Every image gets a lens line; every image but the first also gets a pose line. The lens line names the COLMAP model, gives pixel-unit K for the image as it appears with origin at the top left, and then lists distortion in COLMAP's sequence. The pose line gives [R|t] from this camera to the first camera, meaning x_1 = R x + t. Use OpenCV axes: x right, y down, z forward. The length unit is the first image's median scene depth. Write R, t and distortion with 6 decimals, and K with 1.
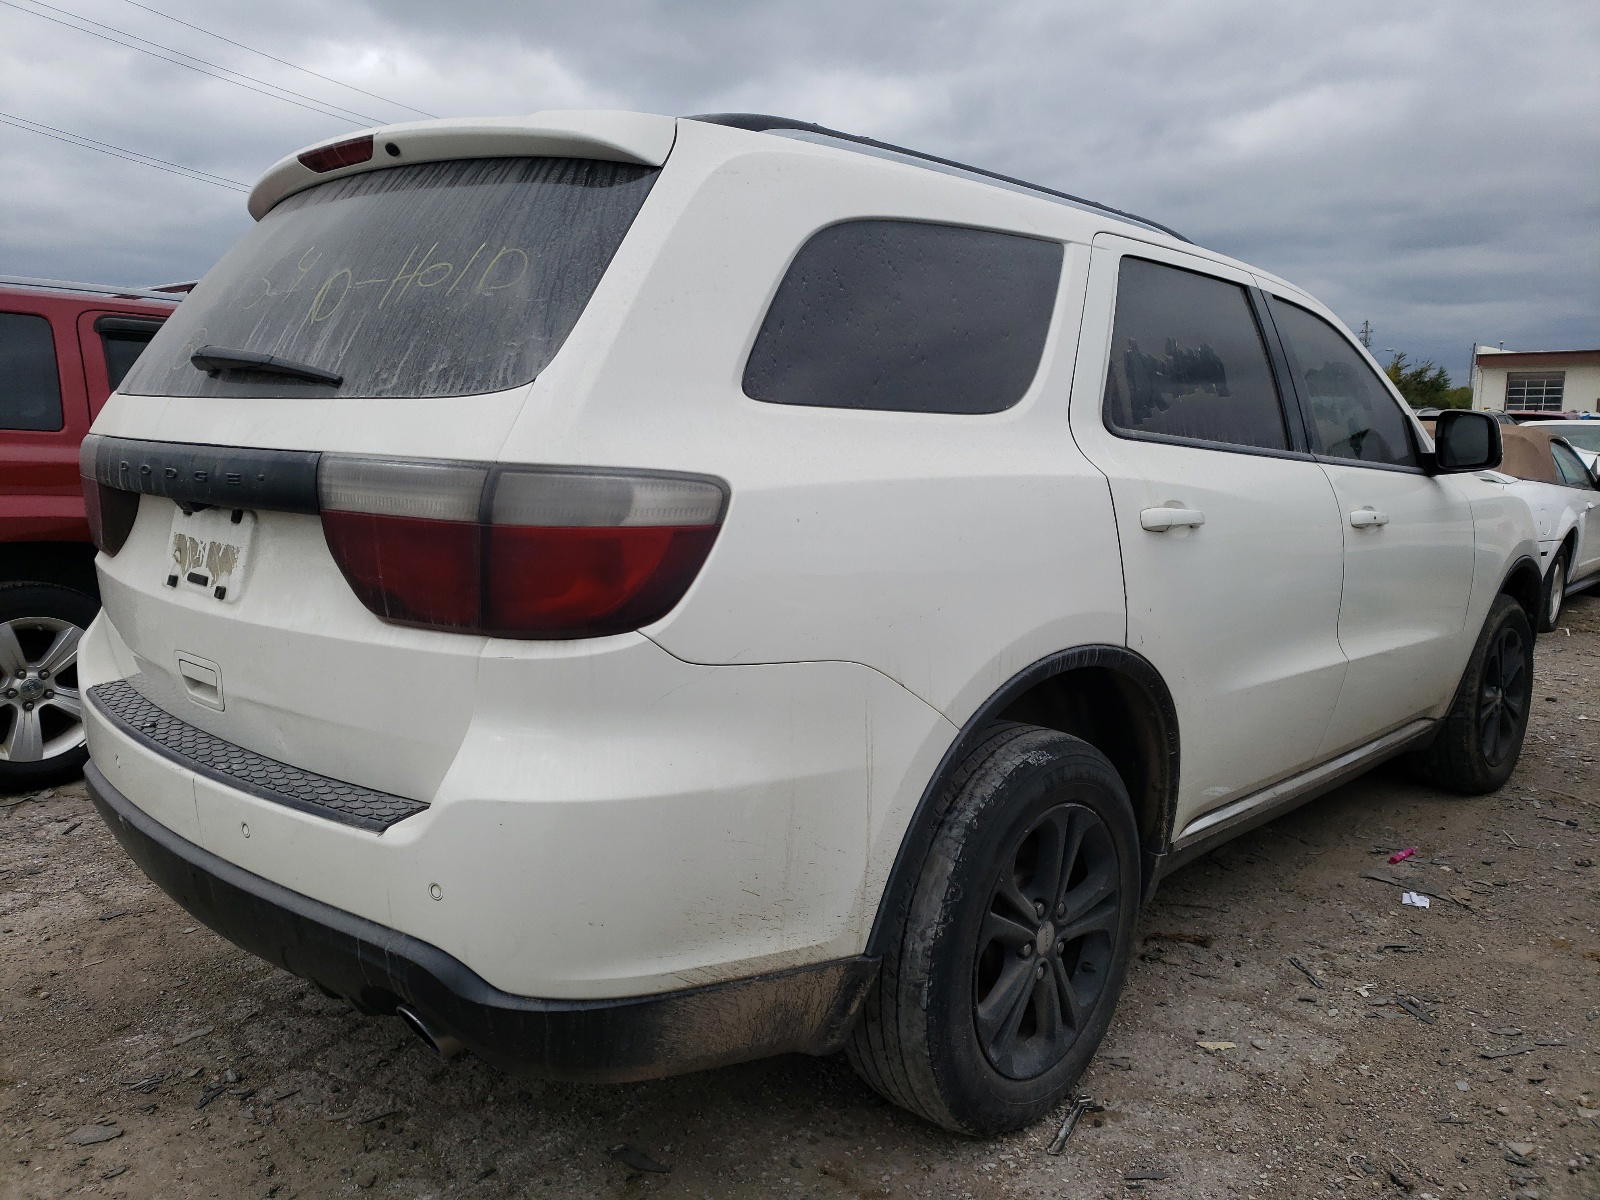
lens RADIAL K [[1211.5, 0, 798.4], [0, 1211.5, 591.6], [0, 0, 1]] dist [0.004336, 0.003020]
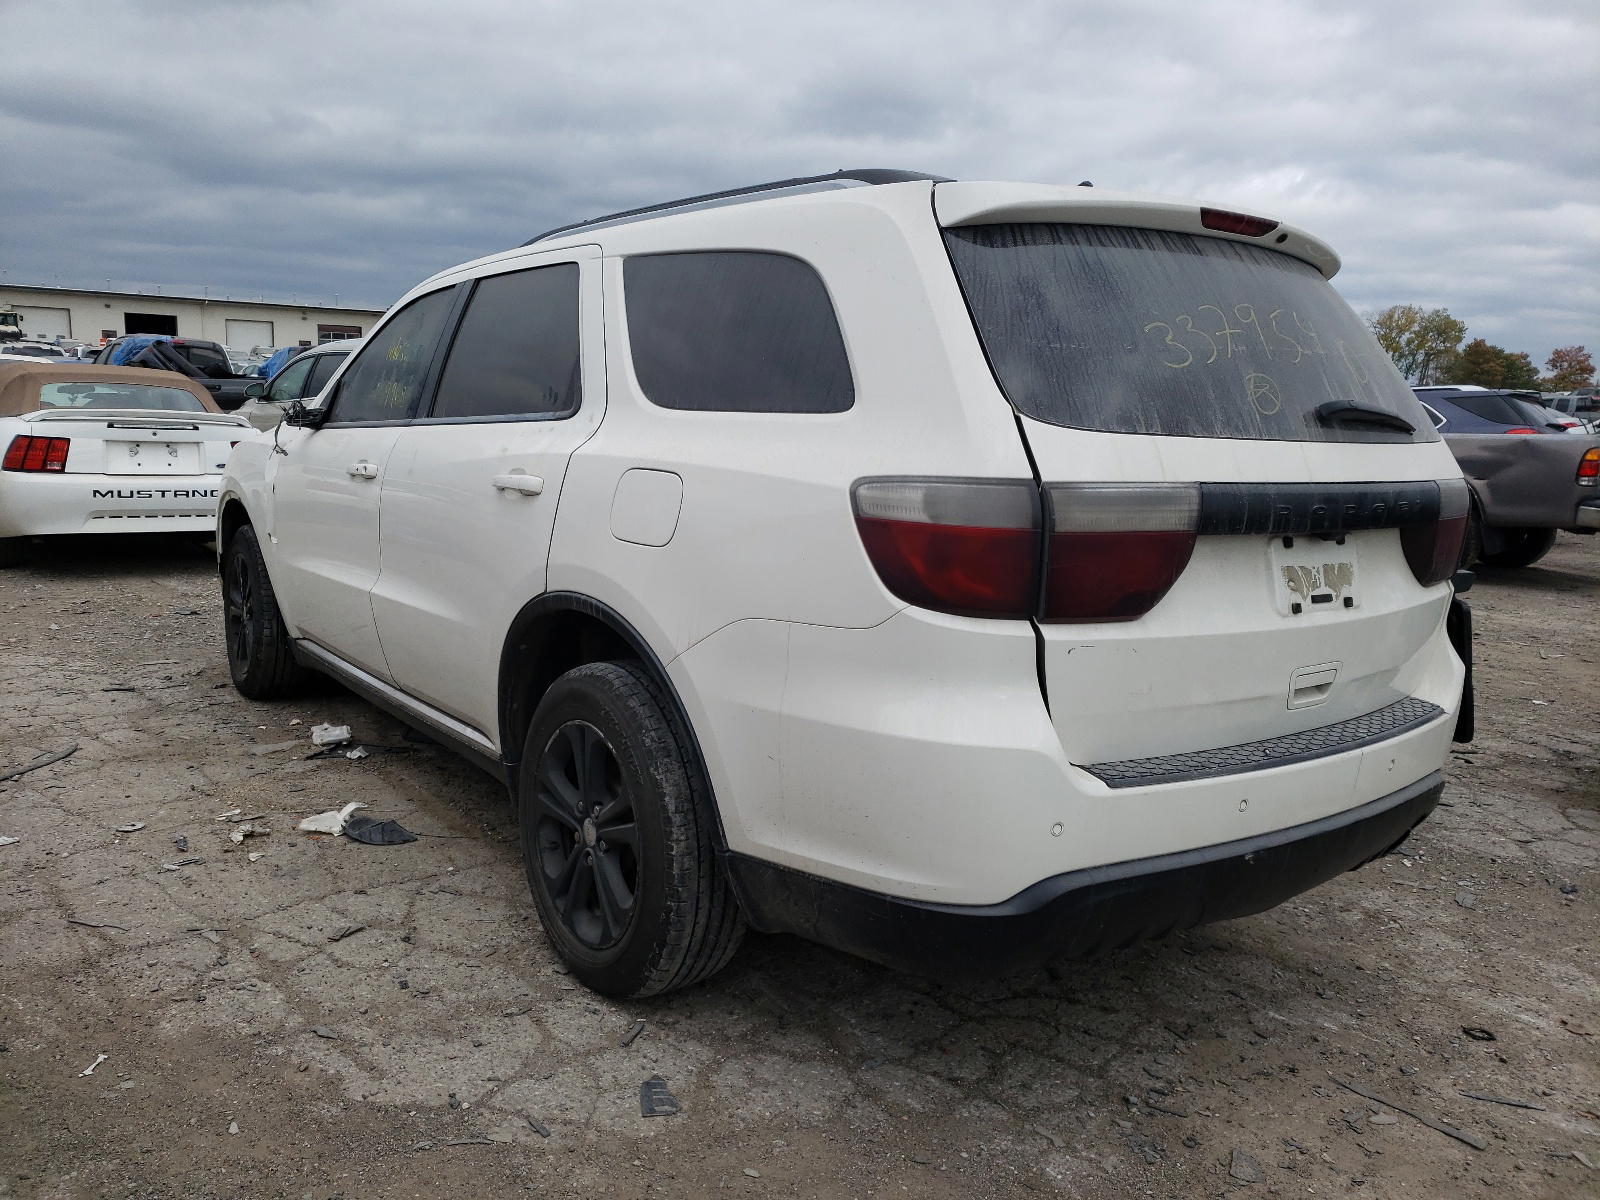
lens RADIAL K [[1211.5, 0, 797.2], [0, 1211.5, 607.6], [0, 0, 1]] dist [0.004336, 0.003020]
pose [[0.206673, -0.179810, 0.961746, -1.685092], [0.098234, 0.981814, 0.162452, -0.235542], [-0.973466, 0.060902, 0.220578, 1.207868]]
